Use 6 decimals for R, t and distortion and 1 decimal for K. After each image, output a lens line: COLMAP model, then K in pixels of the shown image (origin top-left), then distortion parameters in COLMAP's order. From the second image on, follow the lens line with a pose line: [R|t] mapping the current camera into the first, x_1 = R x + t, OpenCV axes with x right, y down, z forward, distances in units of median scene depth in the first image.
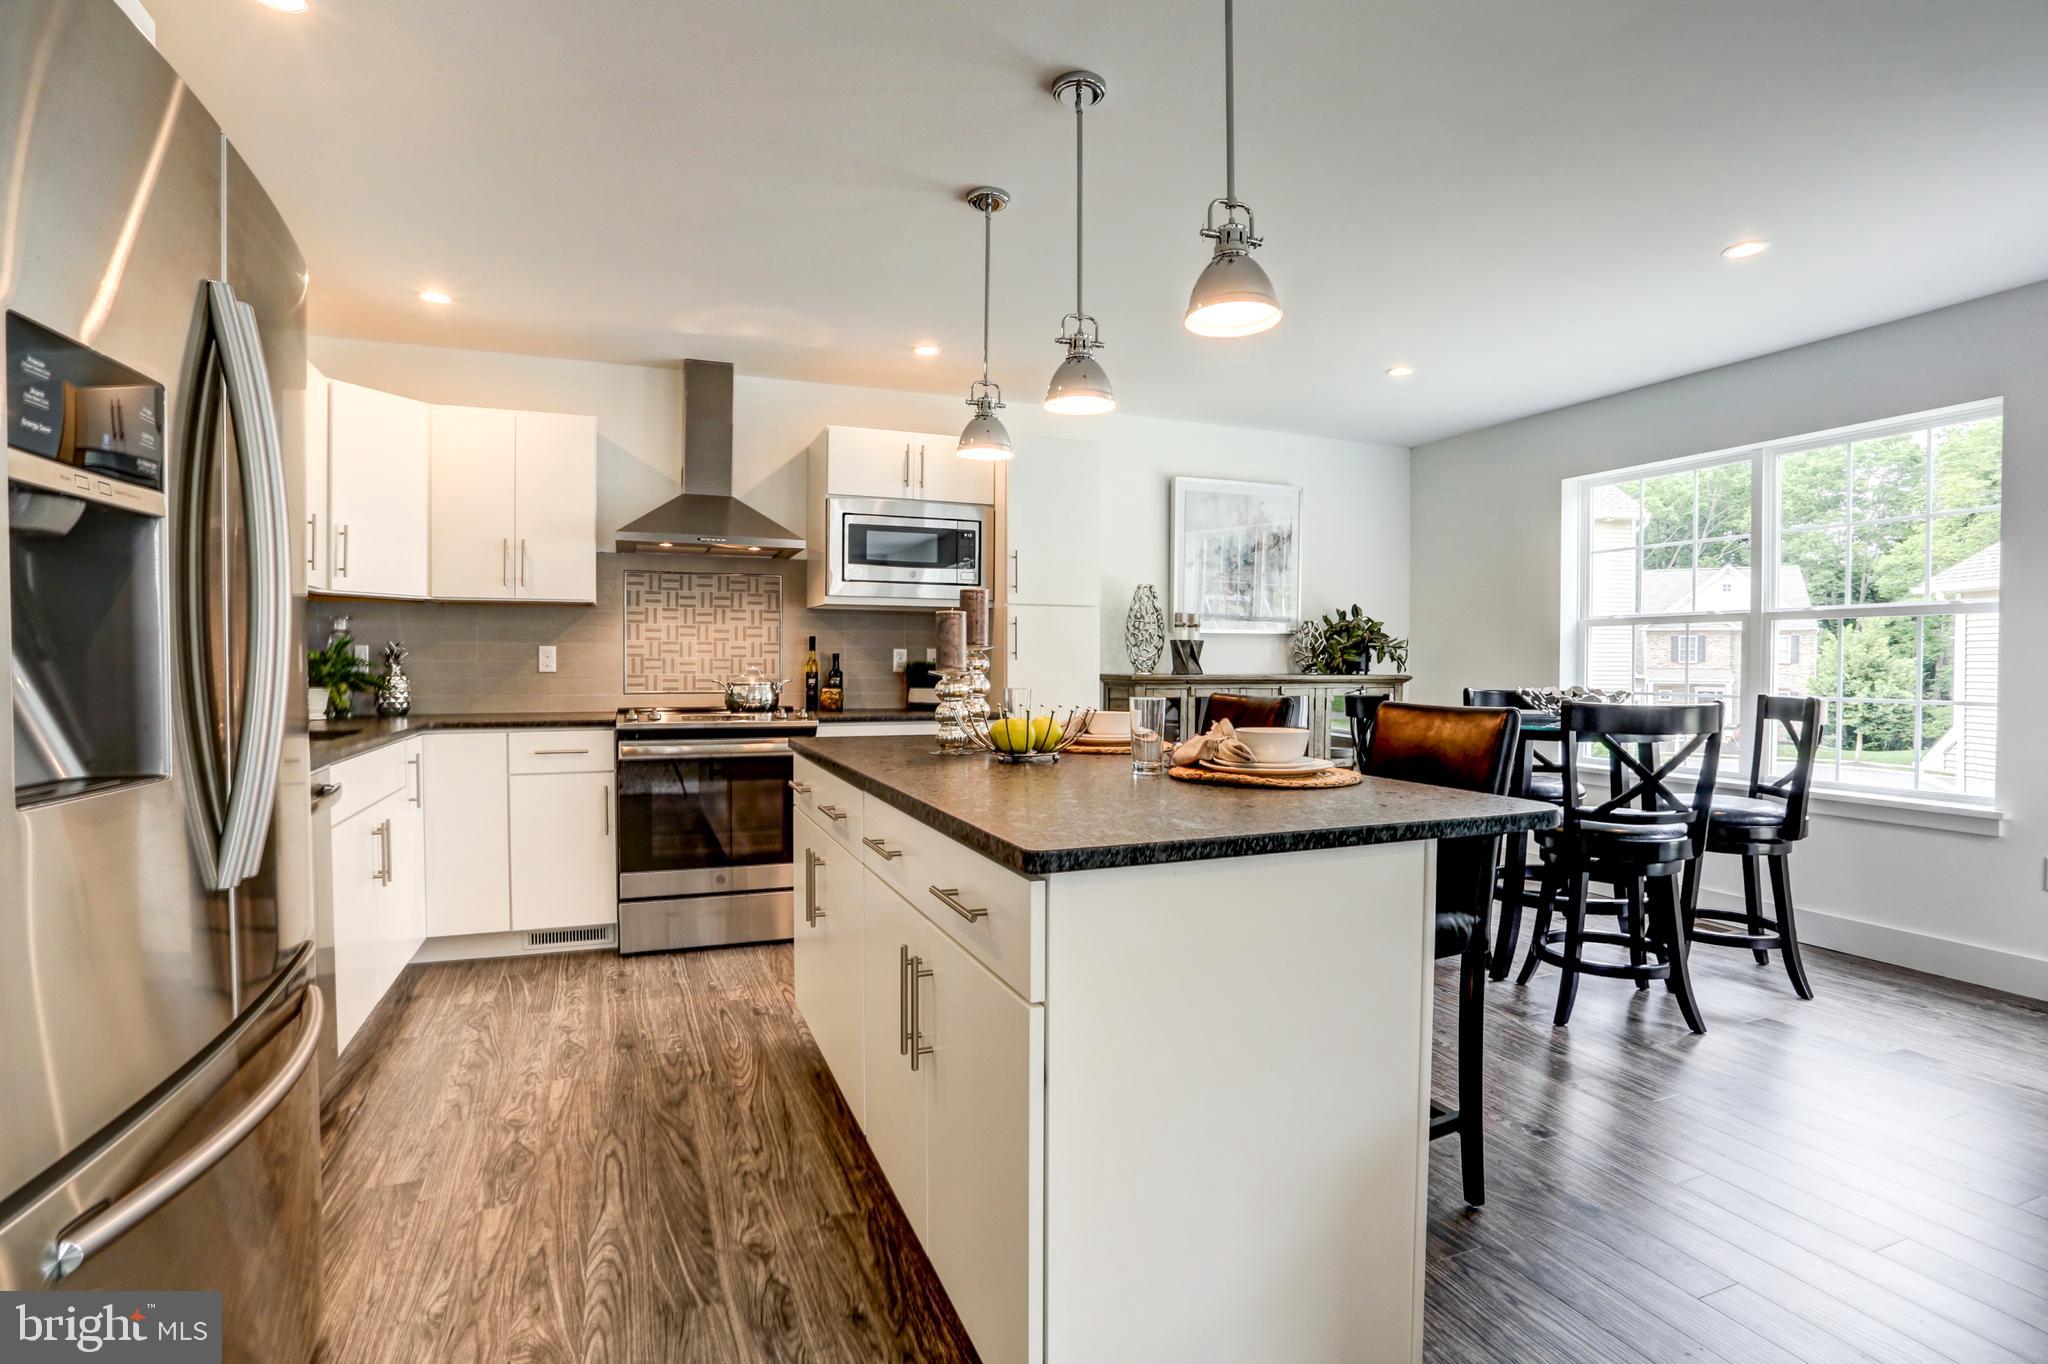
lens RADIAL K [[994.5, 0, 1018.0], [0, 994.5, 681.4], [0, 0, 1]] dist [-0.042952, 0.006400]
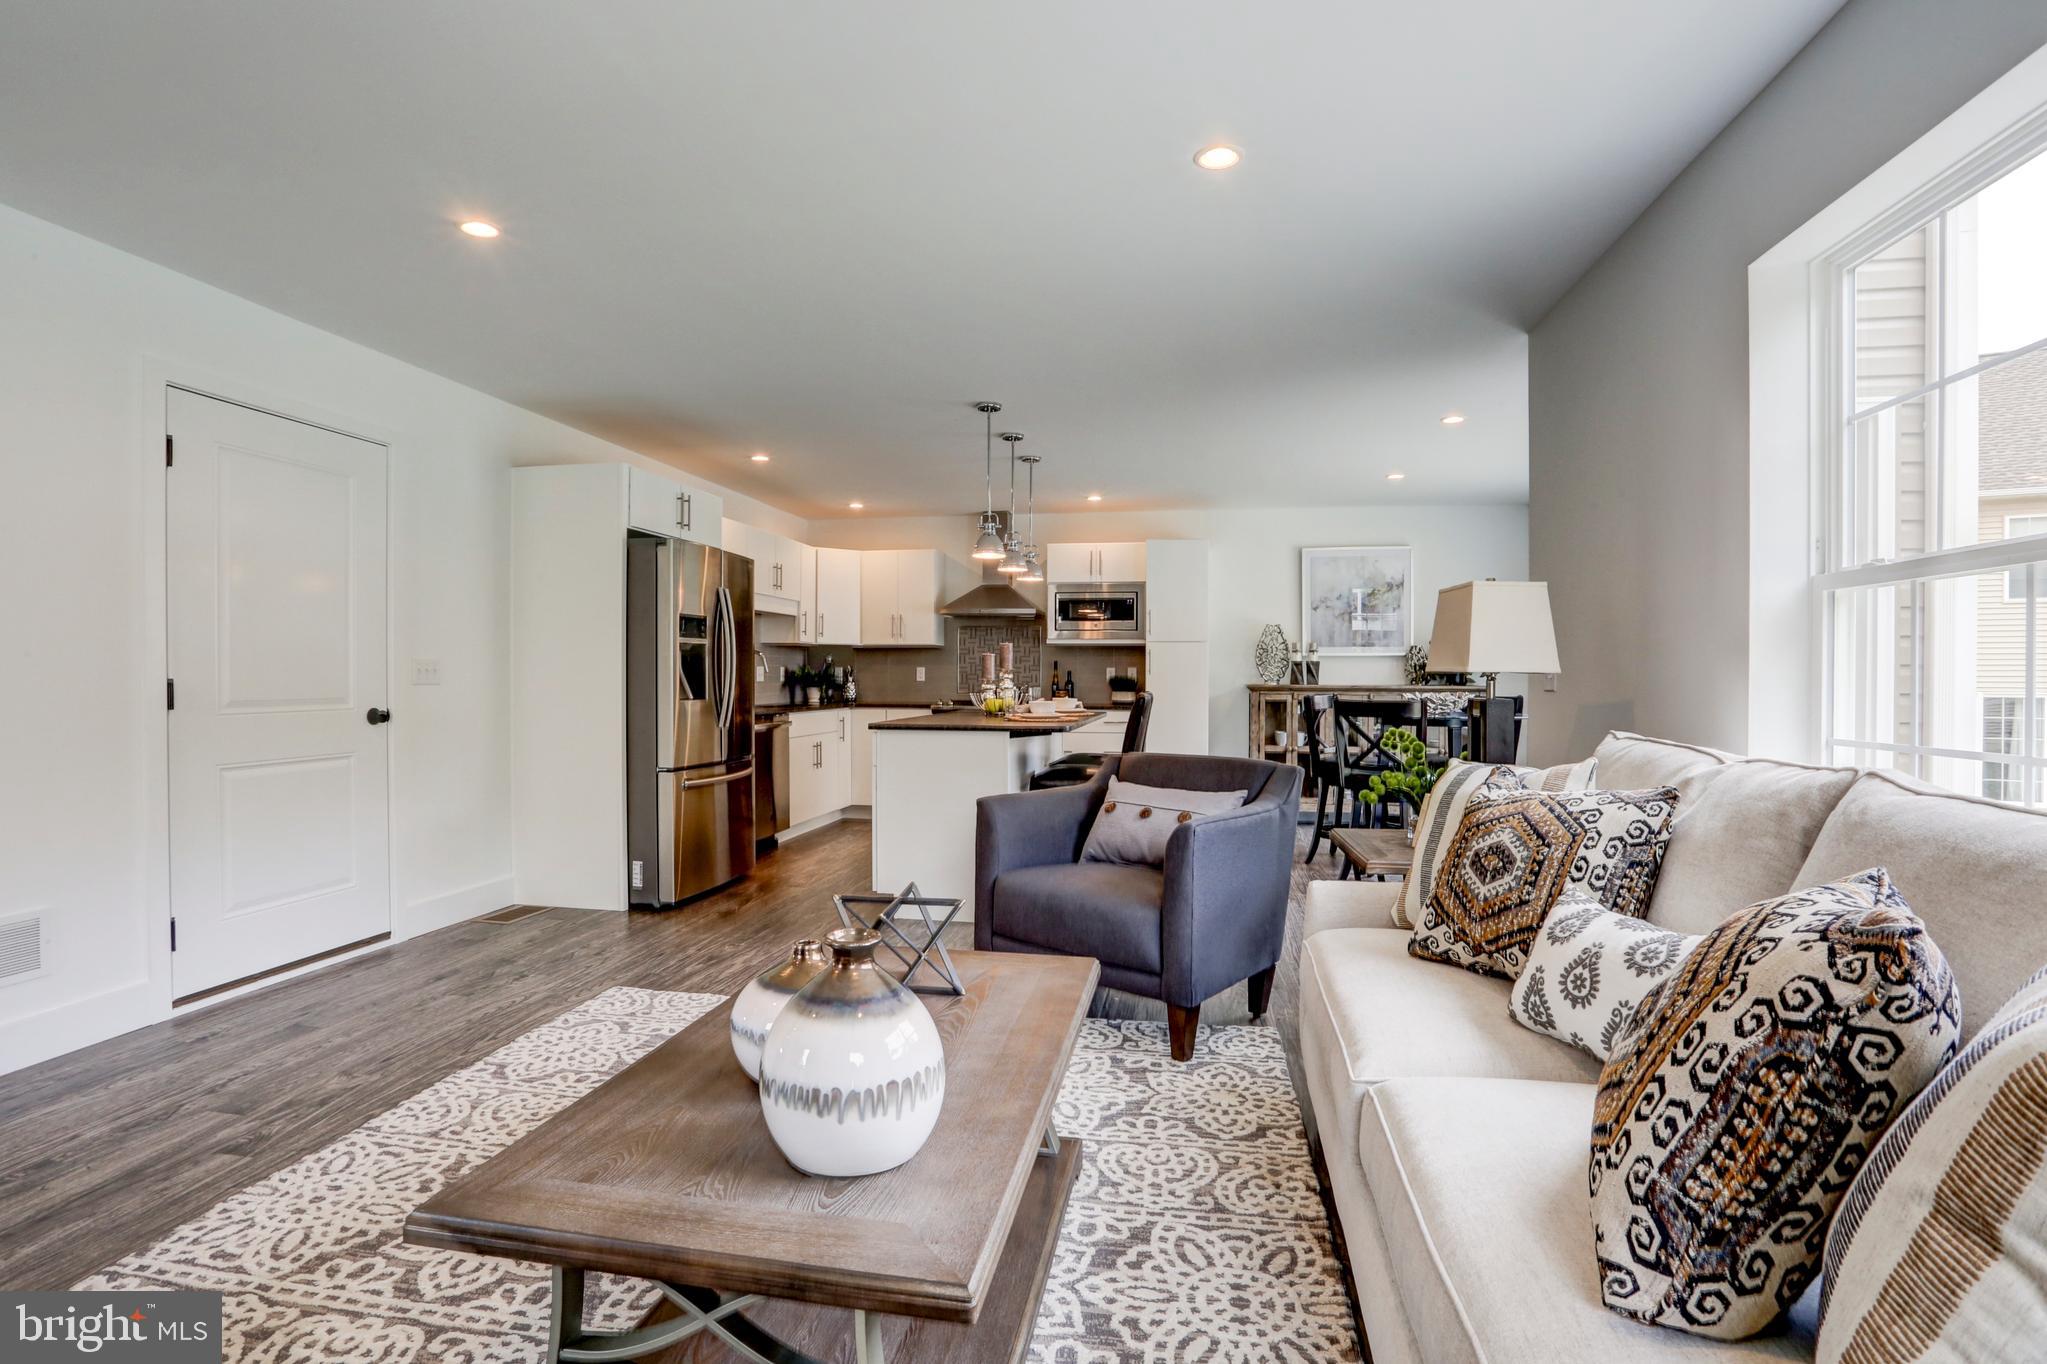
lens RADIAL K [[994.0, 0, 1027.8], [0, 994.0, 689.4], [0, 0, 1]] dist [-0.042952, 0.006400]
pose [[0.858221, 0.005407, -0.513252, 0.659251], [-0.009669, 0.999937, -0.005634, 0.013668], [0.513190, 0.009798, 0.858219, -0.525177]]
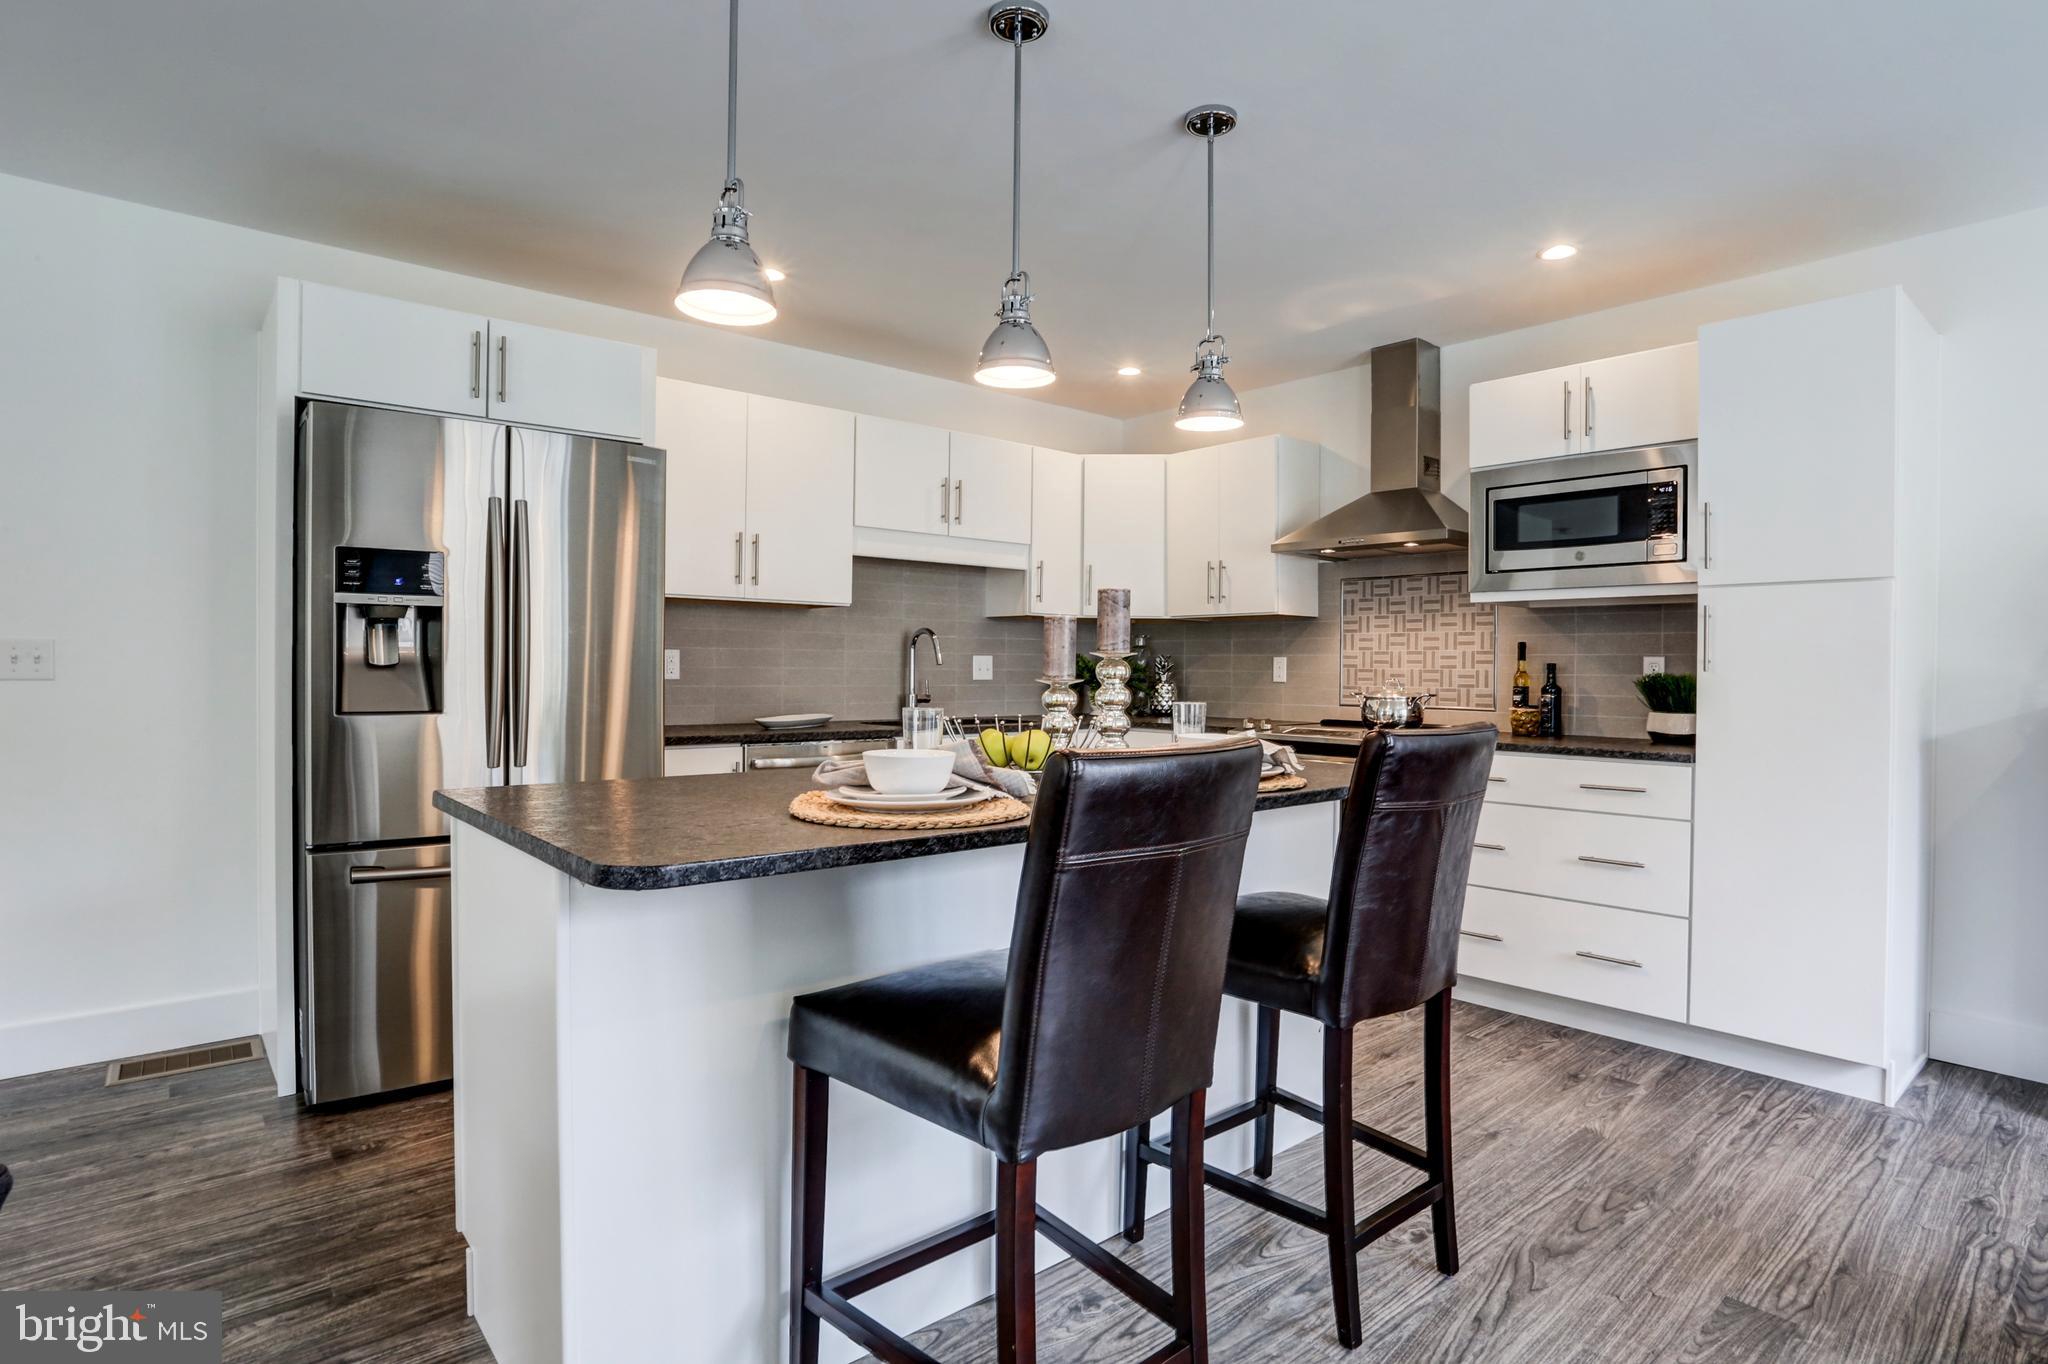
lens RADIAL K [[1087.1, 0, 1016.9], [0, 1087.1, 675.8], [0, 0, 1]] dist [0.005502, 0.000302]
pose [[0.337961, 0.006879, -0.941135, 0.497616], [-0.025447, 0.999675, -0.001831, -0.006568], [0.940816, 0.024567, 0.338026, 0.328665]]
